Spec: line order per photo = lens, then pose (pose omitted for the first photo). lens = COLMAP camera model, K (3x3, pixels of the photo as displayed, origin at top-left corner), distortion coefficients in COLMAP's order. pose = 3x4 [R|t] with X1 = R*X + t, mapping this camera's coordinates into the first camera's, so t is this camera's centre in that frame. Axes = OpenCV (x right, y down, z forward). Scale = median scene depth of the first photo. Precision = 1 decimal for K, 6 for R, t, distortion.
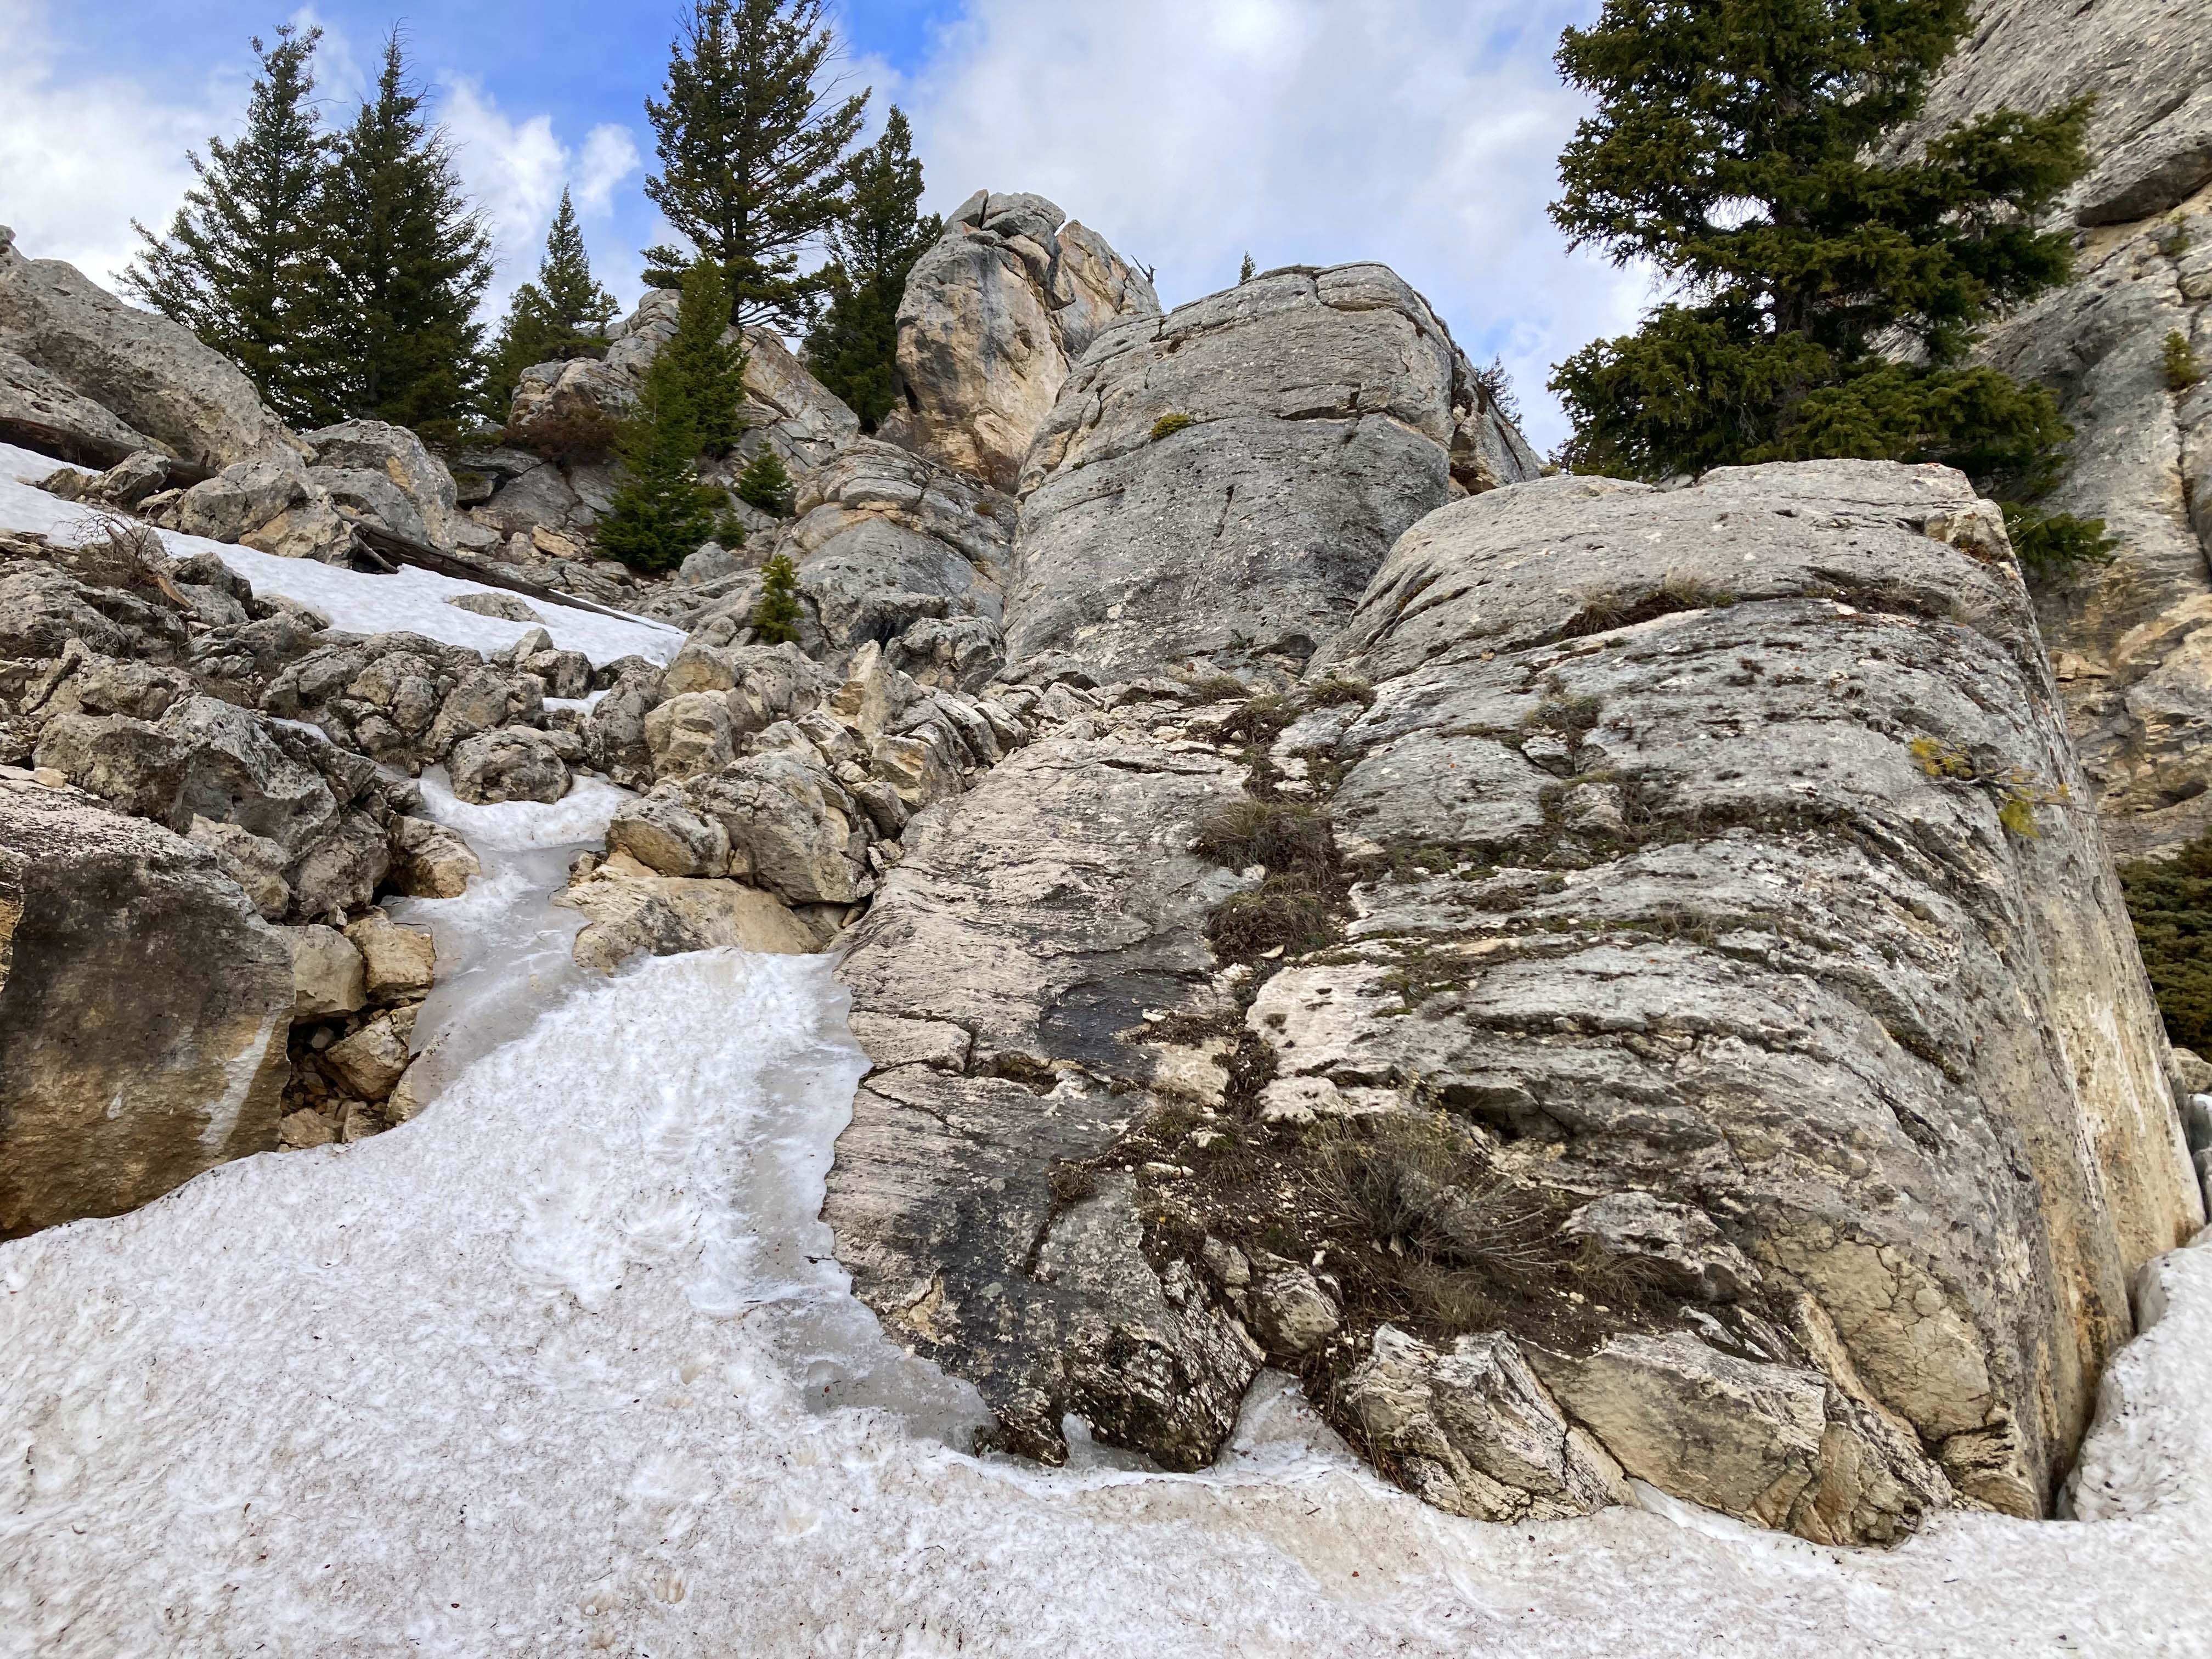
lens RADIAL K [[1828.3, 0, 1106.0], [0, 1828.3, 829.5], [0, 0, 1]] dist [0.064289, -0.096033]
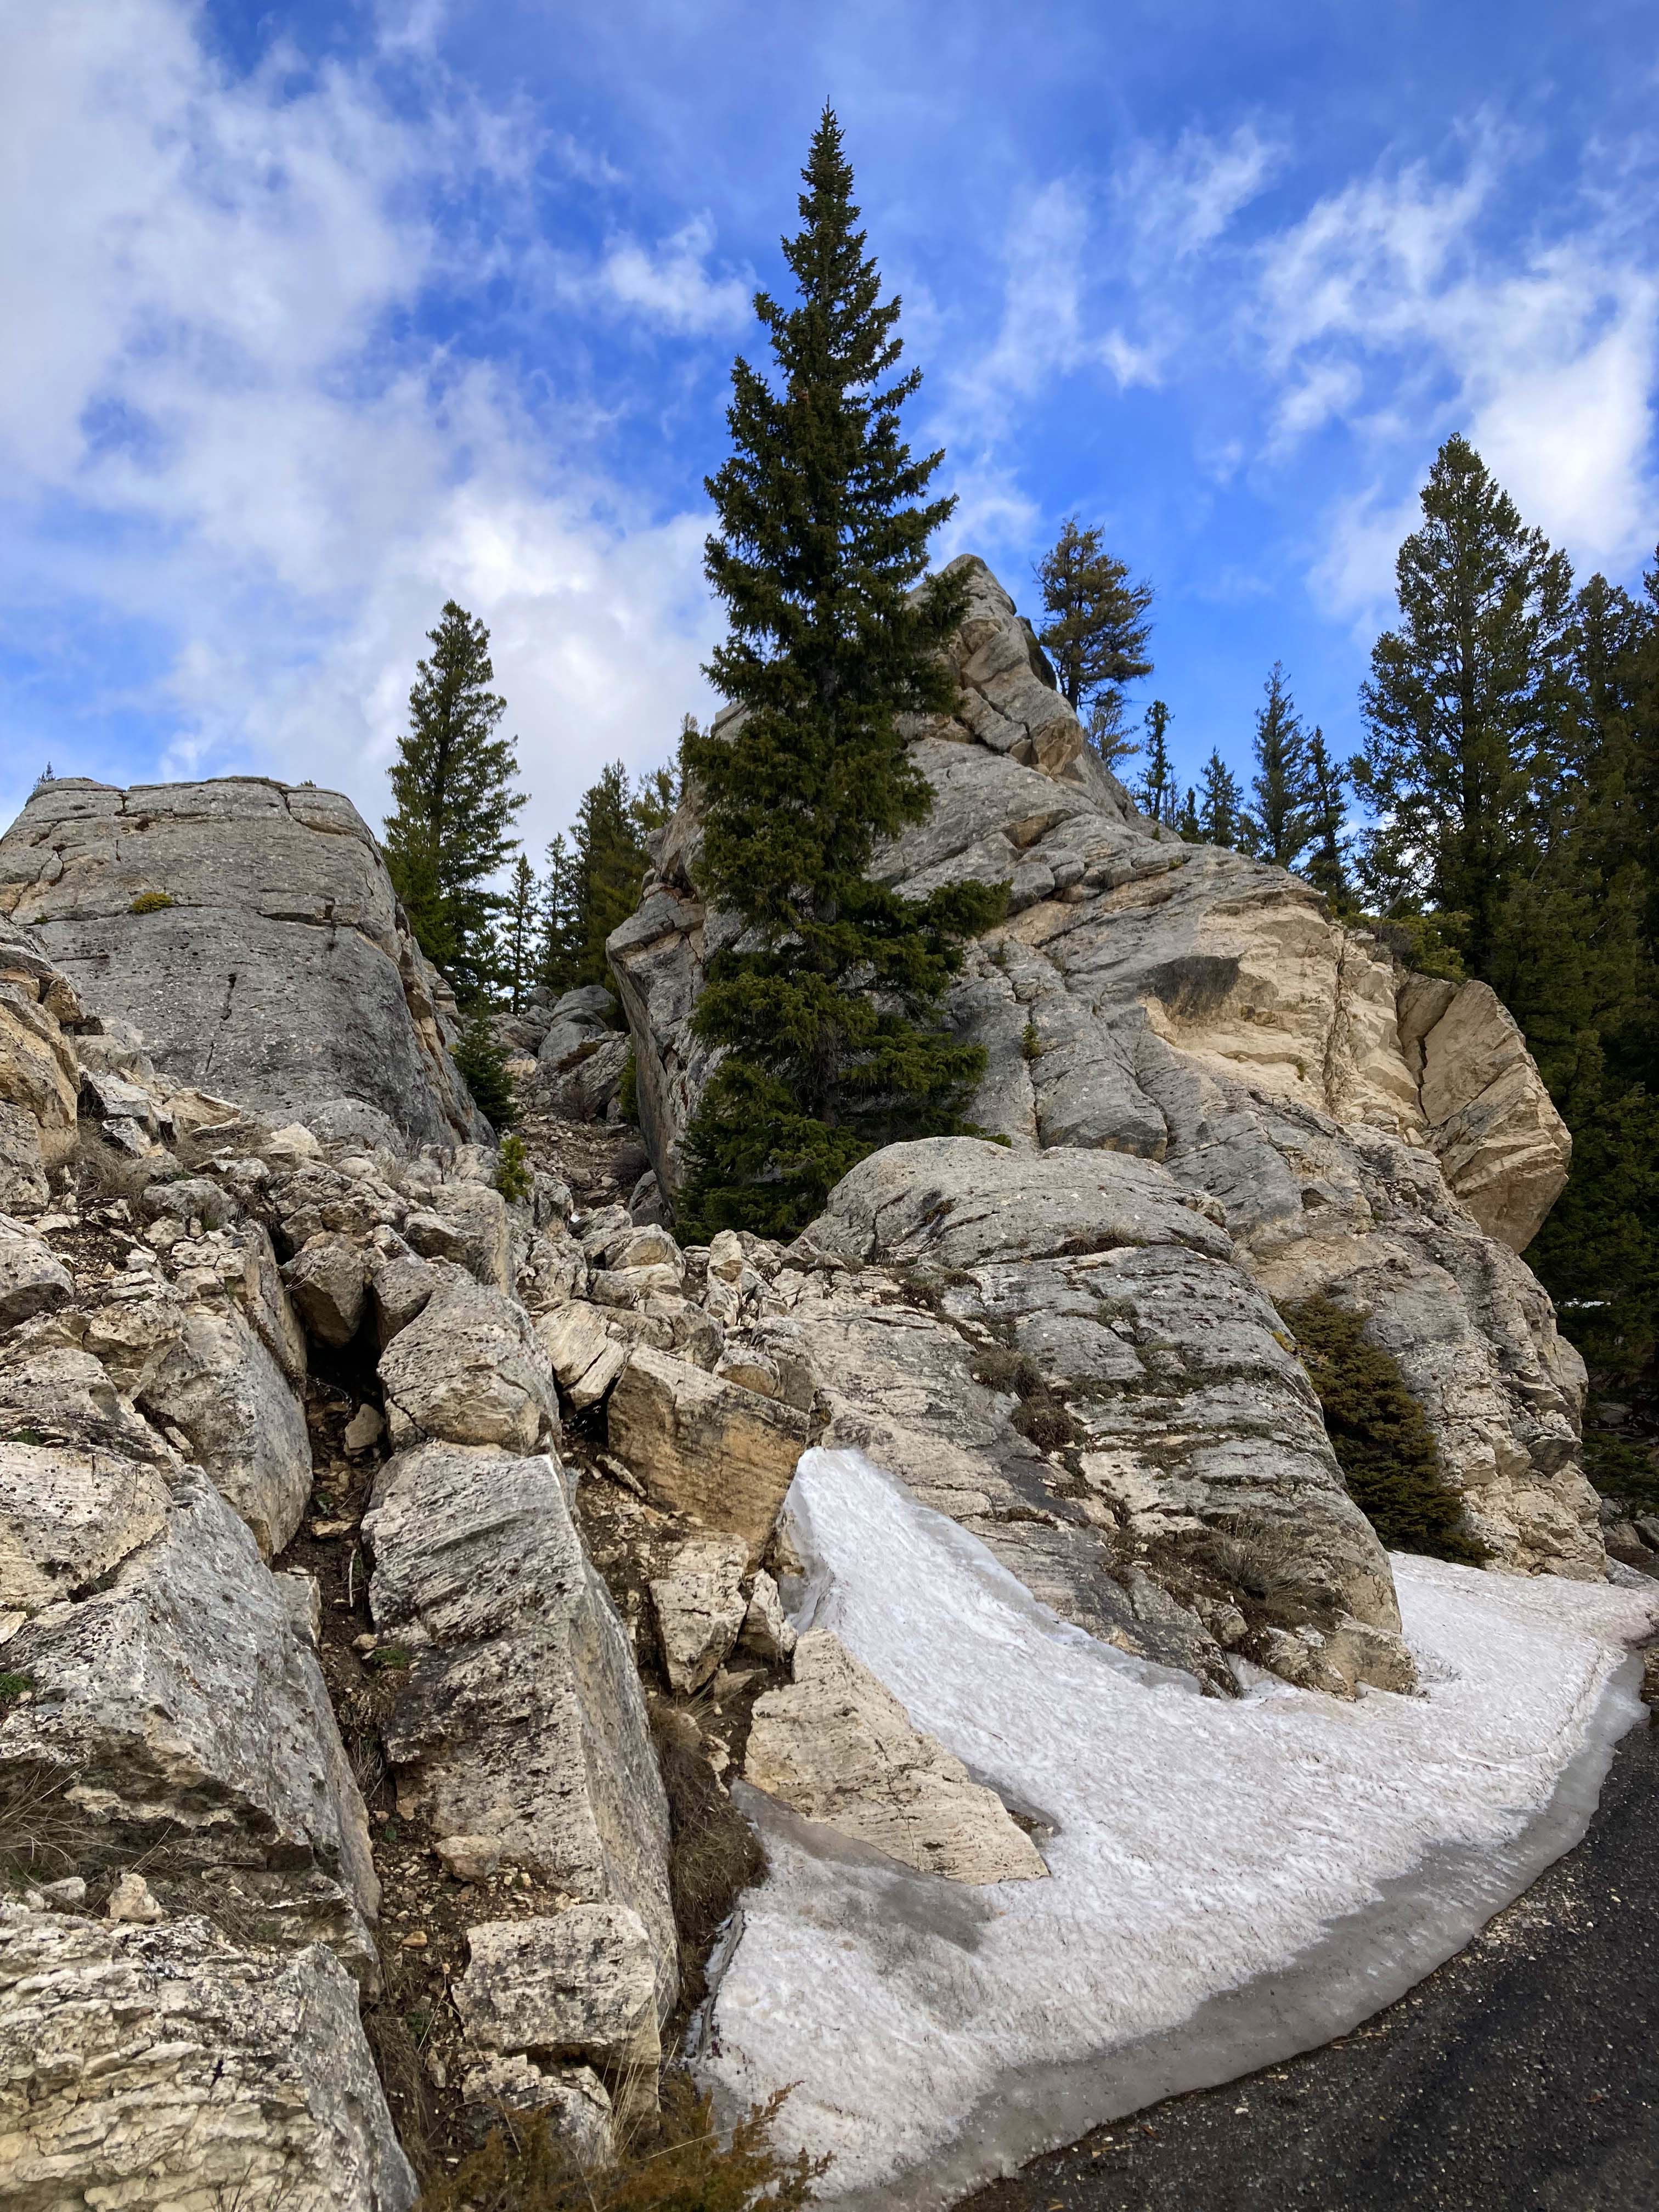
lens RADIAL K [[1828.3, 0, 829.5], [0, 1828.3, 1106.0], [0, 0, 1]] dist [0.064289, -0.096033]
pose [[0.755724, 0.092591, 0.648312, -0.618956], [-0.046553, 0.995046, -0.087844, -0.046033], [-0.653234, 0.036205, 0.756290, -0.116795]]
